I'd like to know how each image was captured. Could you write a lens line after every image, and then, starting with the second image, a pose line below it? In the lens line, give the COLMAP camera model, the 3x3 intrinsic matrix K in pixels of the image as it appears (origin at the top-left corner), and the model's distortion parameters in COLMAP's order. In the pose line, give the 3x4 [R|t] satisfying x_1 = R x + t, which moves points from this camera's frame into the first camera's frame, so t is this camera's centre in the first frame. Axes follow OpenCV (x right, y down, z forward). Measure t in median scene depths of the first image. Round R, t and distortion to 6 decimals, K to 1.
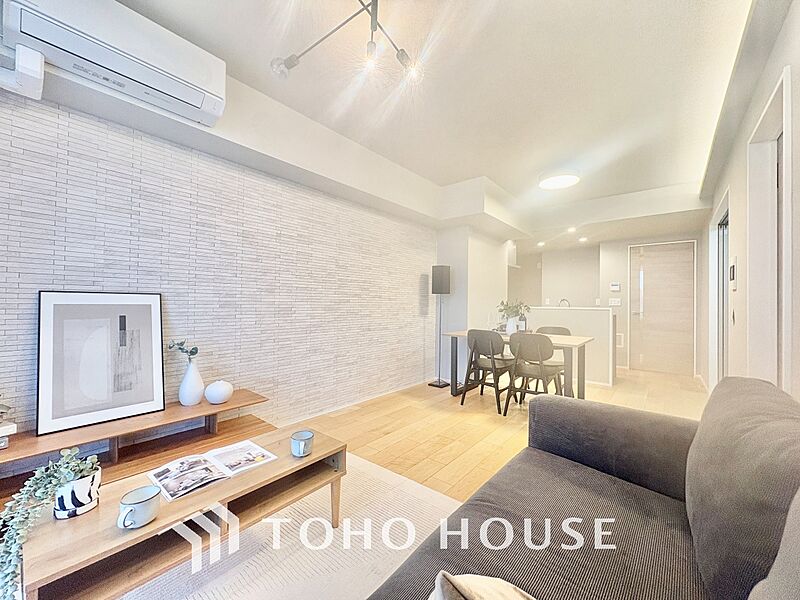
lens RADIAL K [[318.6, 0, 399.2], [0, 318.6, 300.3], [0, 0, 1]] dist [0.000703, -0.000040]
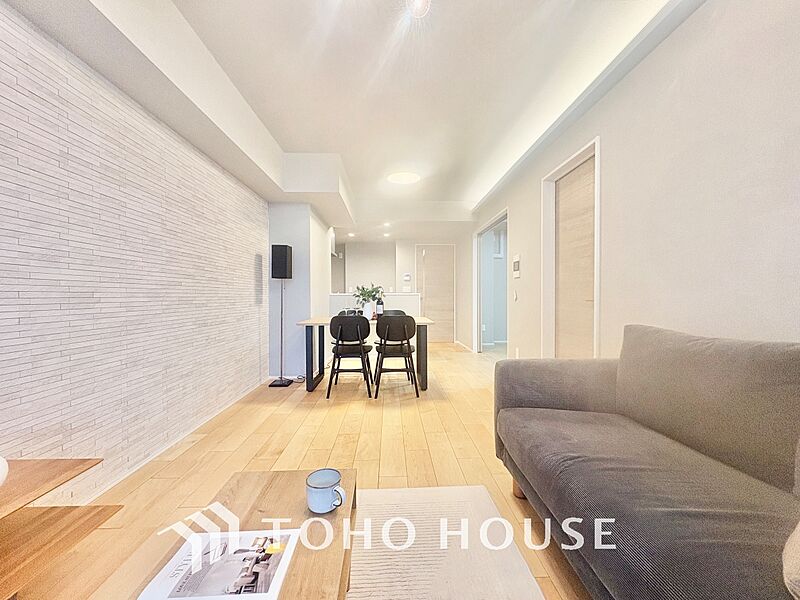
lens RADIAL K [[318.6, 0, 400.6], [0, 318.6, 299.3], [0, 0, 1]] dist [0.000703, -0.000040]
pose [[0.742560, -0.020743, 0.669458, -0.262144], [0.005362, 0.999672, 0.025027, 0.020685], [-0.669758, -0.014995, 0.742428, 0.182269]]
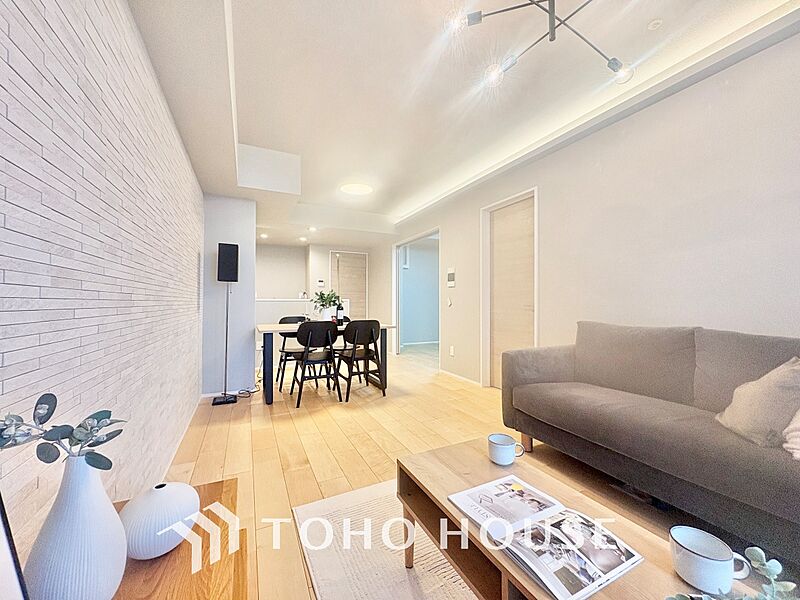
lens RADIAL K [[318.6, 0, 400.7], [0, 318.6, 301.6], [0, 0, 1]] dist [0.000703, -0.000040]
pose [[0.404649, -0.007454, 0.914442, -0.503181], [-0.004861, 0.999935, 0.010303, 0.023613], [-0.914459, -0.008614, 0.404586, 0.389540]]
